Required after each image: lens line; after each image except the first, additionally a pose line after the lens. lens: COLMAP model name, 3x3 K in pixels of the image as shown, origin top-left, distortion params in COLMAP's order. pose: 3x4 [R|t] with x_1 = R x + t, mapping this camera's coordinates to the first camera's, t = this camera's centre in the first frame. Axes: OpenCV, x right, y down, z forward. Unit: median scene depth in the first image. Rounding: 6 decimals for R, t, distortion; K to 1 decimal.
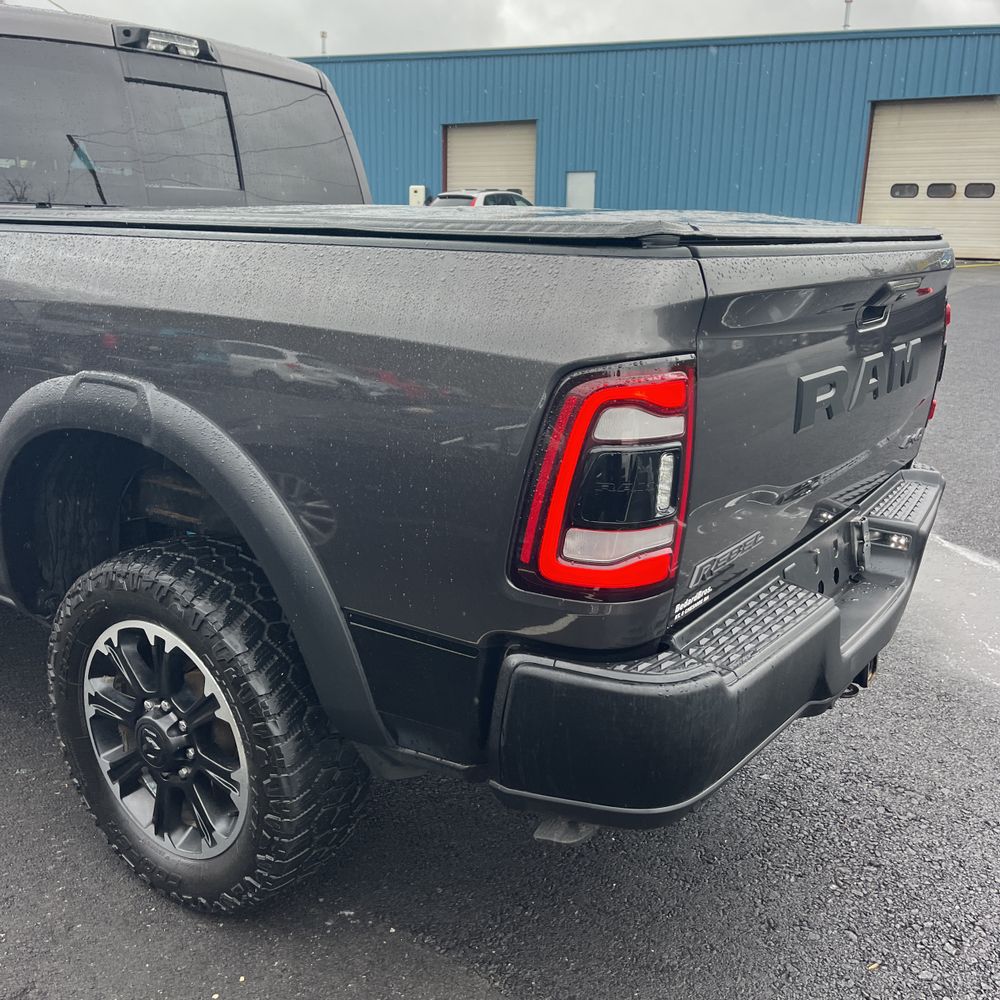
lens RADIAL K [[1026.2, 0, 500.0], [0, 1026.2, 500.0], [0, 0, 1]] dist [0.053387, -0.085357]
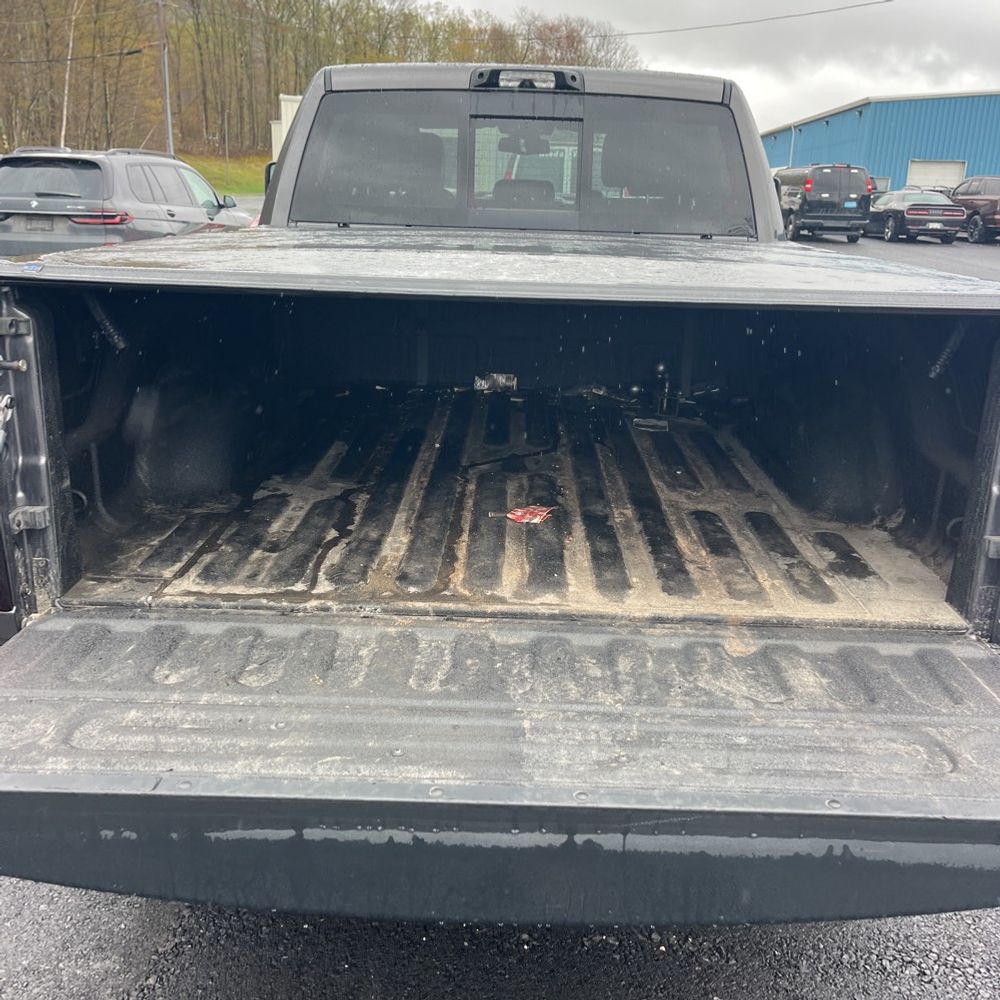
lens RADIAL K [[1016.0, 0, 505.9], [0, 1016.0, 493.2], [0, 0, 1]] dist [0.034262, -0.021893]
pose [[0.558288, 0.229897, -0.797159, 0.925341], [-0.233702, 0.965510, 0.114776, -0.196321], [0.796051, 0.122220, 0.592760, 0.568991]]
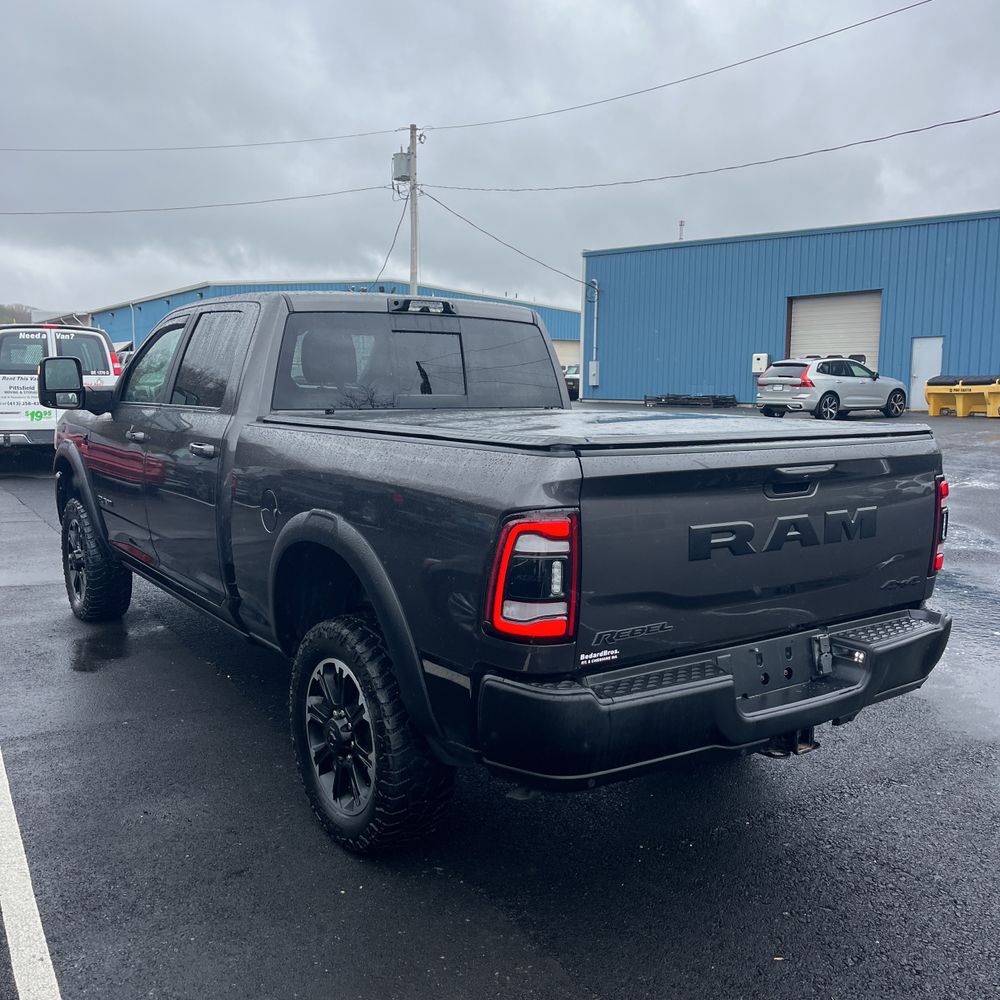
lens RADIAL K [[1033.0, 0, 492.3], [0, 1033.0, 441.2], [0, 0, 1]] dist [0.005352, -0.033206]
pose [[0.936904, 0.009867, -0.349448, 0.474794], [-0.081659, 0.978125, -0.191318, 0.072446], [0.339917, 0.207782, 0.917215, -0.521330]]
